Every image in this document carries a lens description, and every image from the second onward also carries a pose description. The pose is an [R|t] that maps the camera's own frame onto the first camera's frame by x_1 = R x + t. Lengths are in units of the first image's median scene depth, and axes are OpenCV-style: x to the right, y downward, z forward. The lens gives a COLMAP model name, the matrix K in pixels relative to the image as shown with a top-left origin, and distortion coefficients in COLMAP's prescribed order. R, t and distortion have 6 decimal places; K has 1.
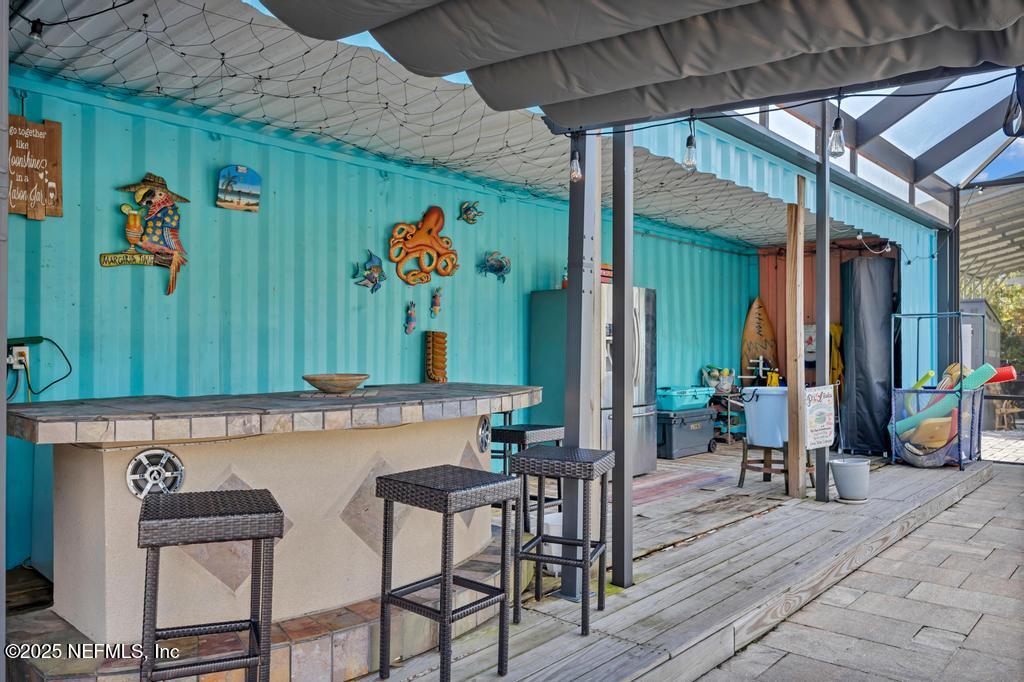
lens RADIAL K [[750.7, 0, 509.5], [0, 750.7, 342.7], [0, 0, 1]] dist [-0.012768, -0.002874]
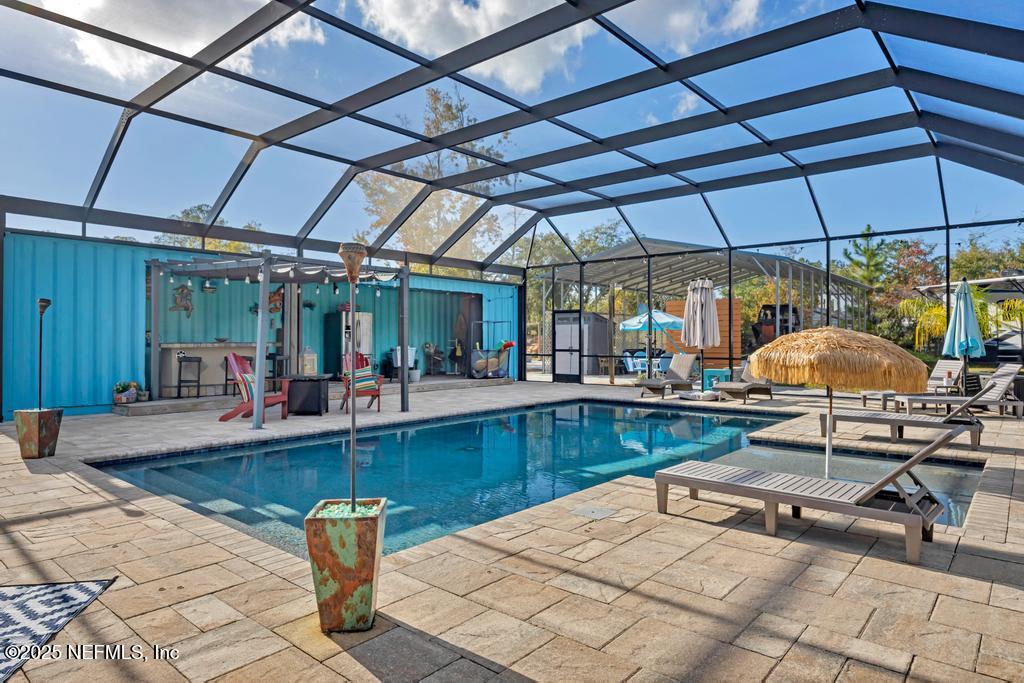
lens RADIAL K [[613.2, 0, 509.7], [0, 613.2, 335.5], [0, 0, 1]] dist [-0.004975, -0.001338]
pose [[0.999682, -0.000112, 0.025202, 0.815334], [0.000043, 0.999996, 0.002759, 0.007369], [-0.025203, -0.002758, 0.999679, -1.590076]]
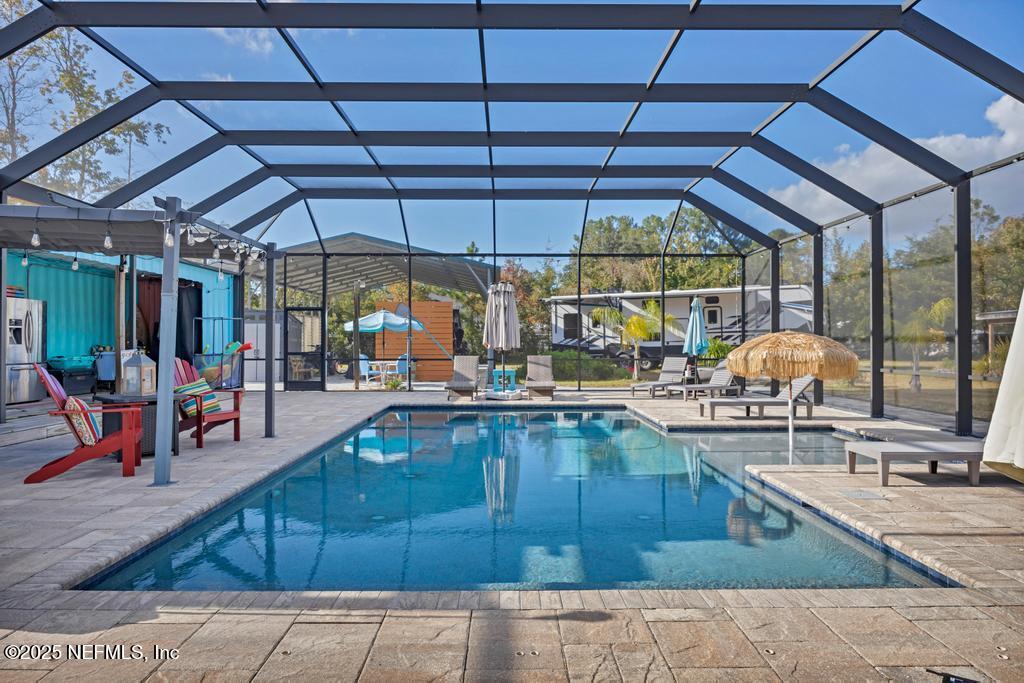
lens RADIAL K [[621.0, 0, 517.0], [0, 621.0, 343.1], [0, 0, 1]] dist [-0.003820, -0.001191]
pose [[0.727087, -0.000113, 0.686545, -0.008823], [-0.007449, 0.999940, 0.008054, 0.015751], [-0.686505, -0.010970, 0.727043, -1.123631]]
